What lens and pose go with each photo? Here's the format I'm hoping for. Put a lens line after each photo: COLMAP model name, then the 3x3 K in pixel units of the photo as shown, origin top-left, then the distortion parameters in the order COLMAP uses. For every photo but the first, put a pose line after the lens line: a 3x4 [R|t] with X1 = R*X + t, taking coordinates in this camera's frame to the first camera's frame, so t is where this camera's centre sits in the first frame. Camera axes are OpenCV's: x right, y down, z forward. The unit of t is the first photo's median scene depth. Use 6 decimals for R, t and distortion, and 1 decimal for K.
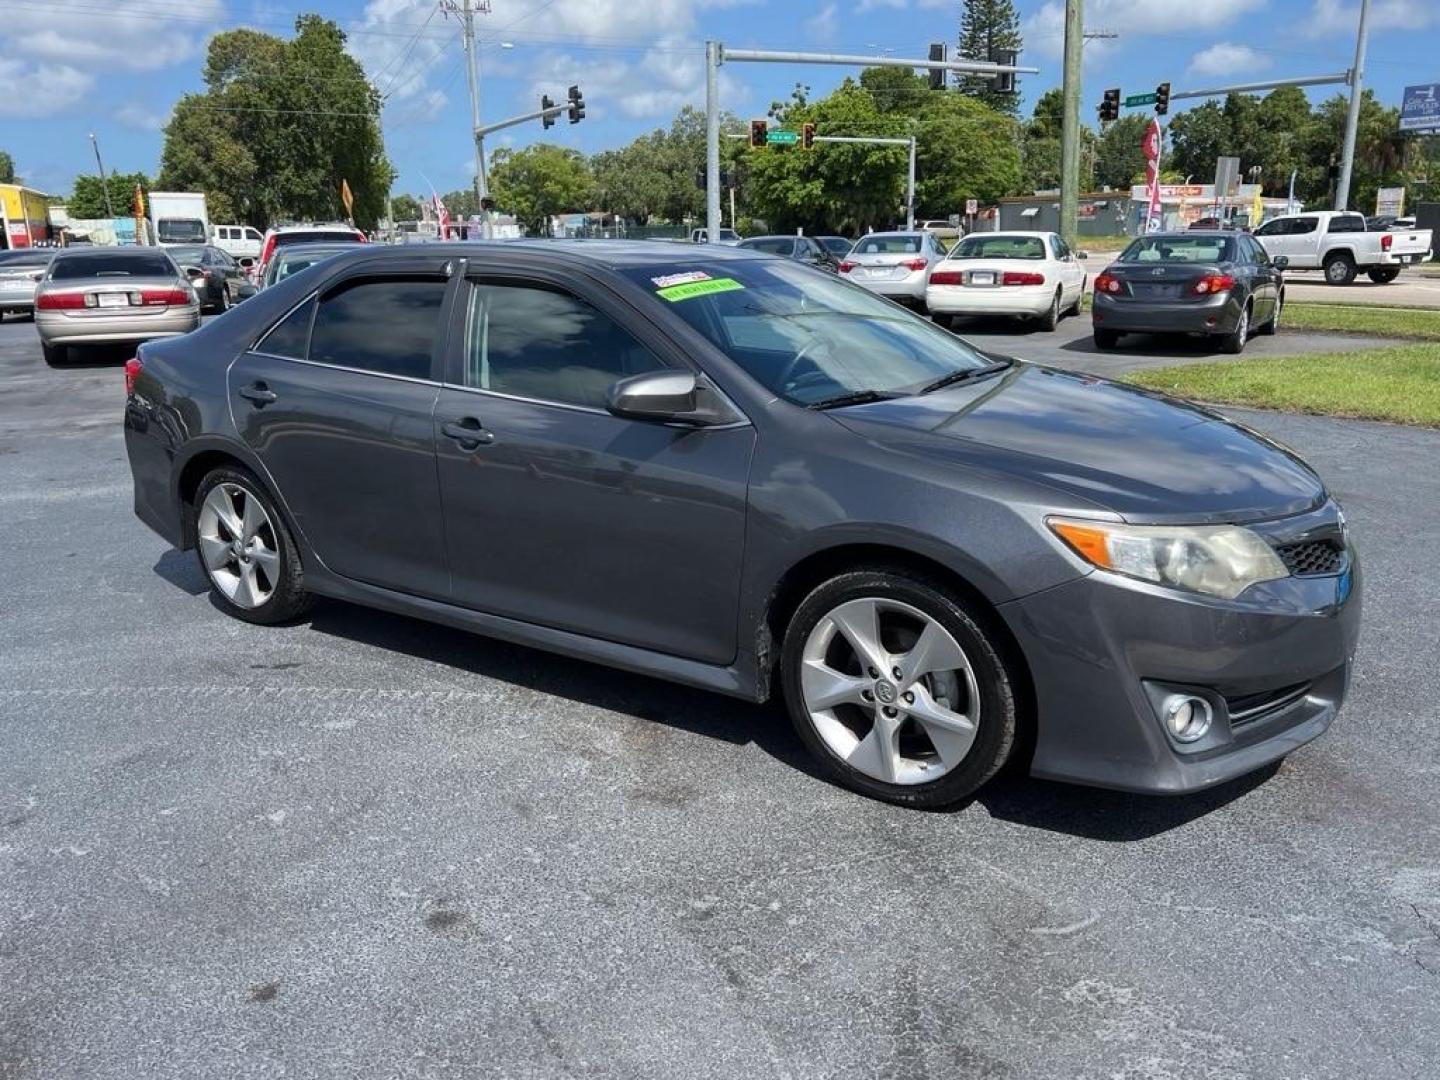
lens RADIAL K [[1084.9, 0, 732.8], [0, 1084.9, 539.0], [0, 0, 1]] dist [0.058079, -0.059314]
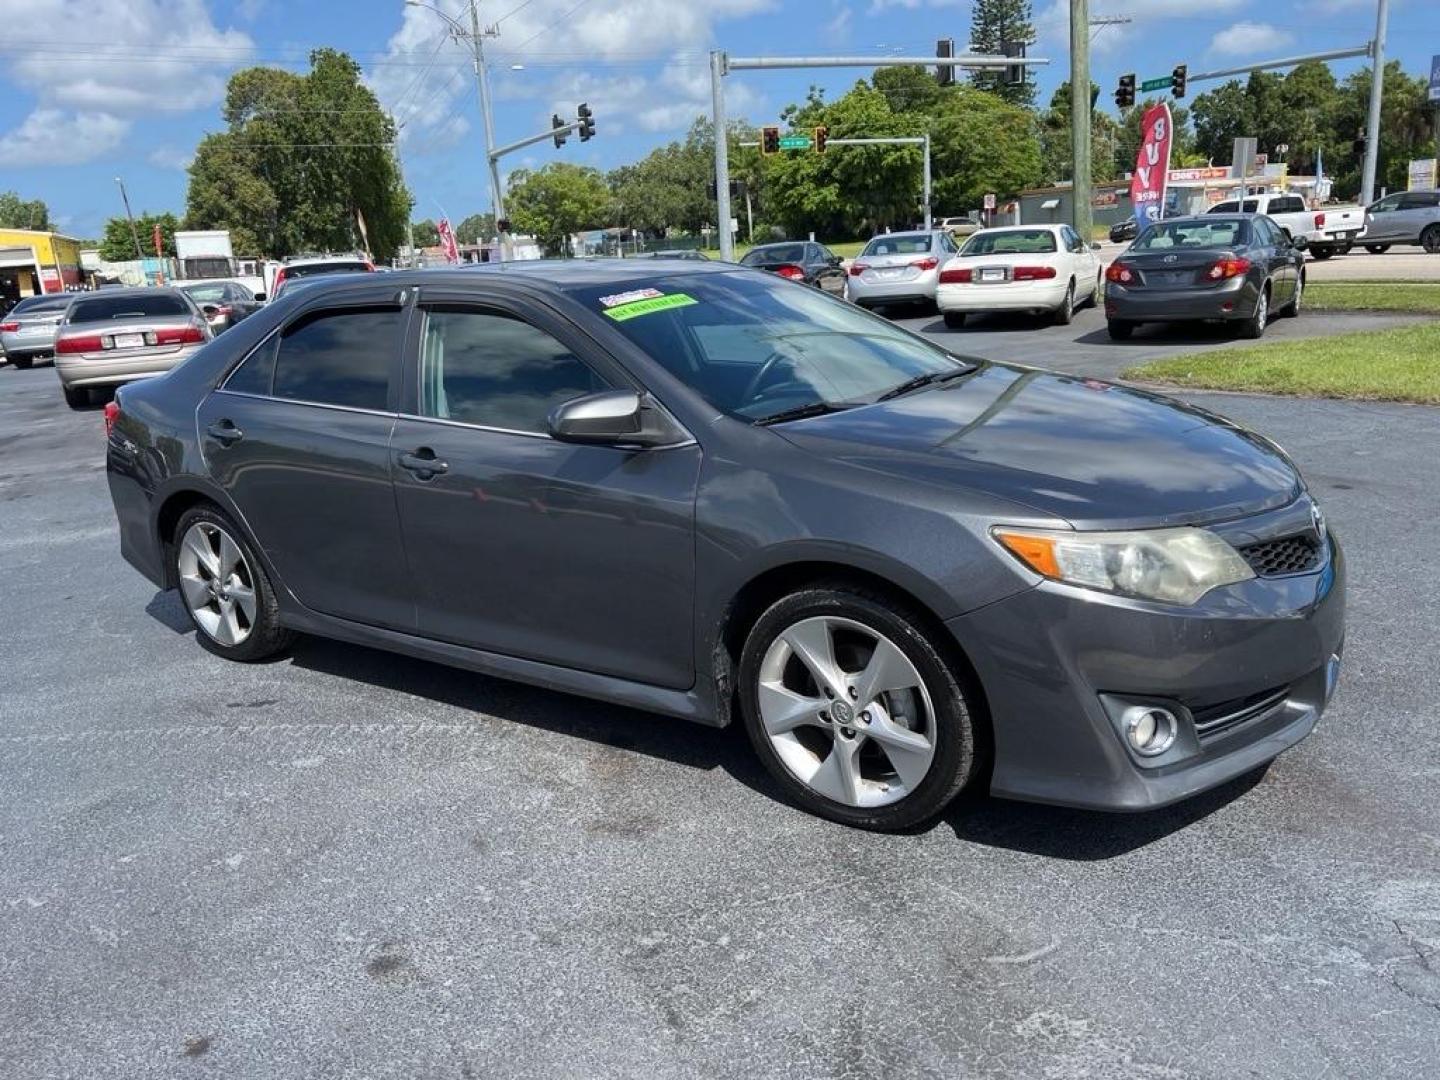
lens RADIAL K [[1085.4, 0, 724.7], [0, 1085.4, 543.5], [0, 0, 1]] dist [0.061428, -0.064622]
pose [[0.998352, -0.042260, -0.038827, 0.052764], [0.042115, 0.999102, -0.004551, -0.006778], [0.038984, 0.002908, 0.999236, 0.016551]]
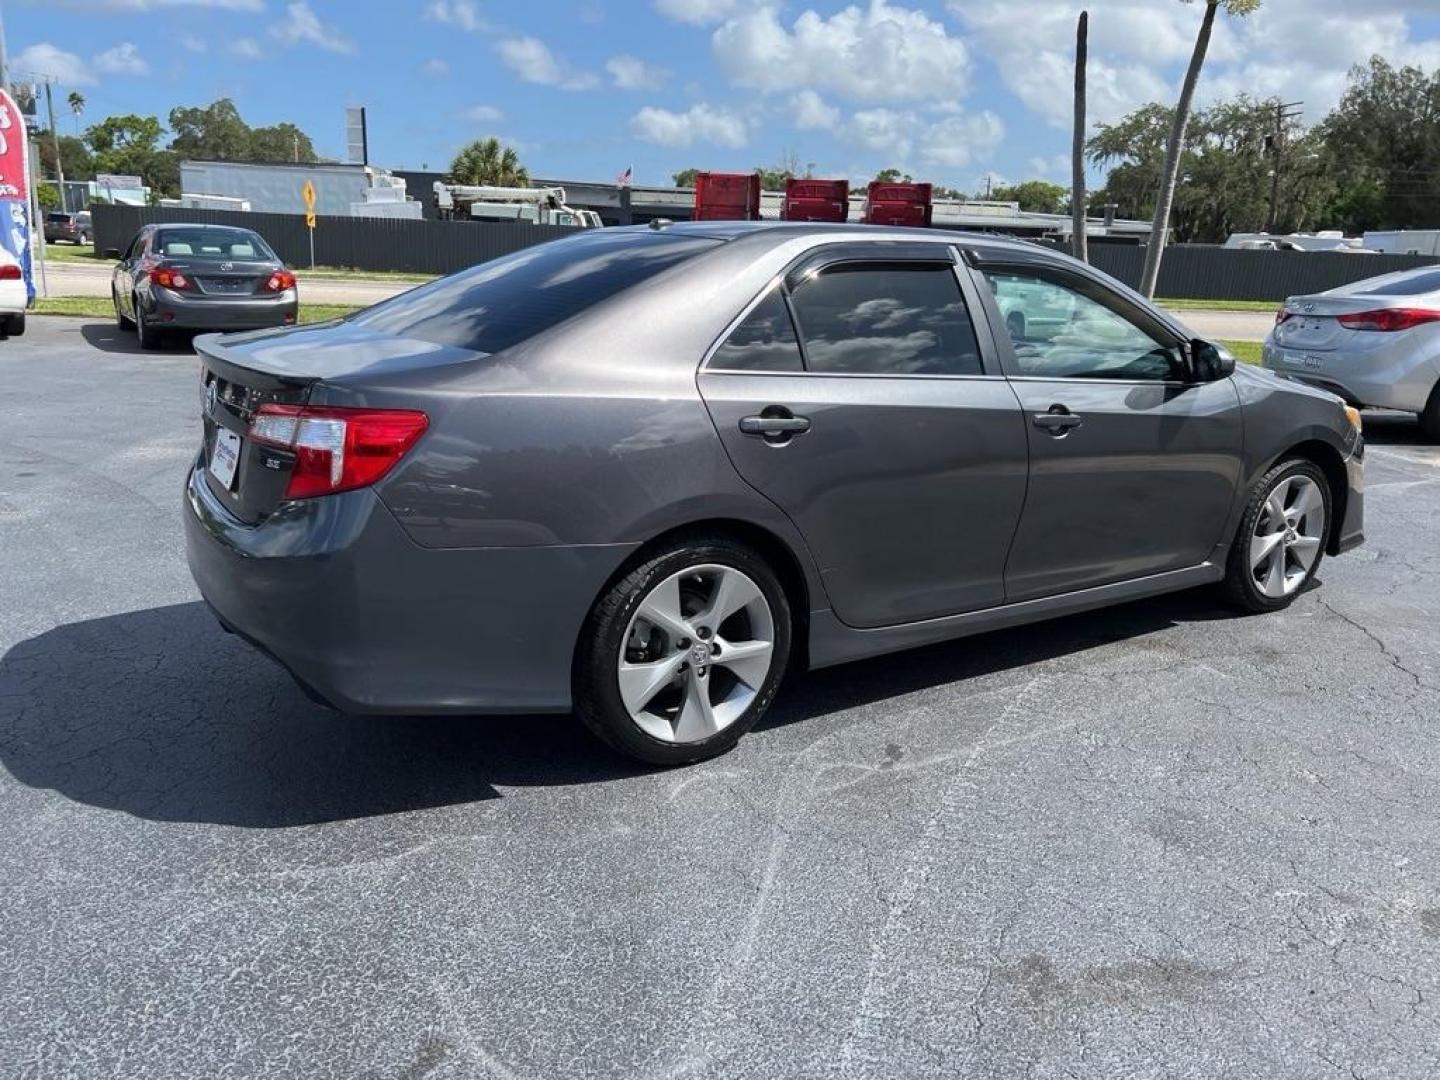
lens RADIAL K [[1084.9, 0, 732.8], [0, 1084.9, 539.0], [0, 0, 1]] dist [0.058079, -0.059314]
pose [[0.396629, -0.208049, 0.894093, -1.040481], [0.207774, 0.969049, 0.133320, -0.150911], [-0.894157, 0.132890, 0.427580, 0.687194]]
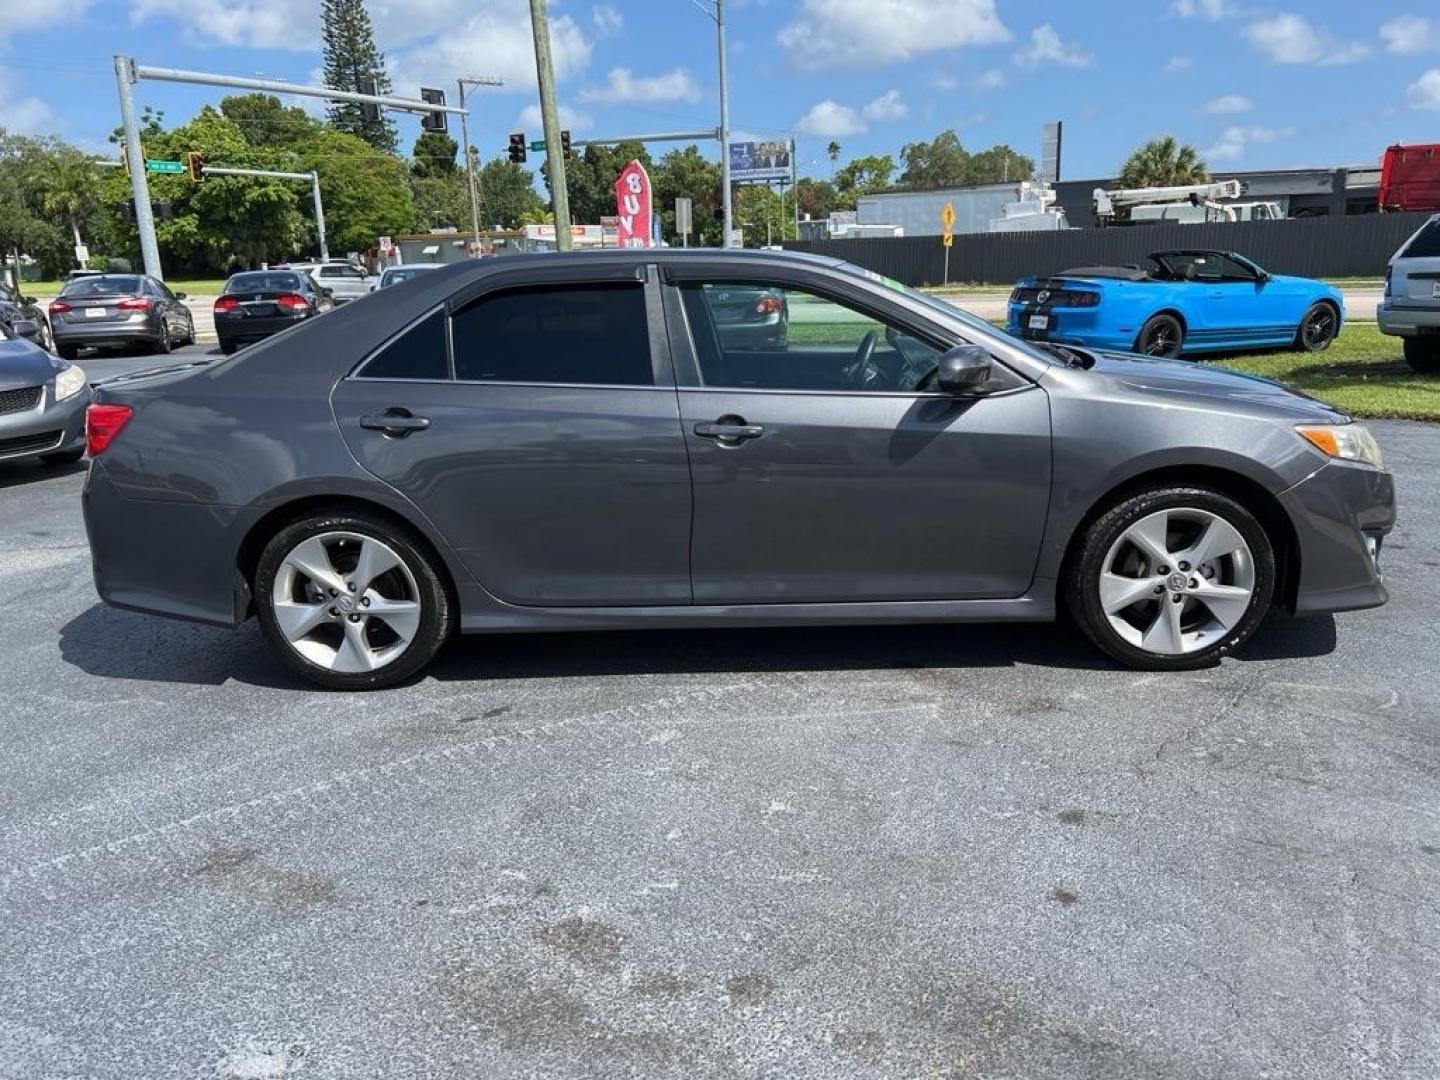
lens RADIAL K [[1084.9, 0, 732.8], [0, 1084.9, 539.0], [0, 0, 1]] dist [0.058079, -0.059314]
pose [[0.850145, -0.143551, 0.506602, -0.624742], [0.160357, 0.987002, 0.010578, -0.003921], [-0.501536, 0.072244, 0.862115, 0.098480]]
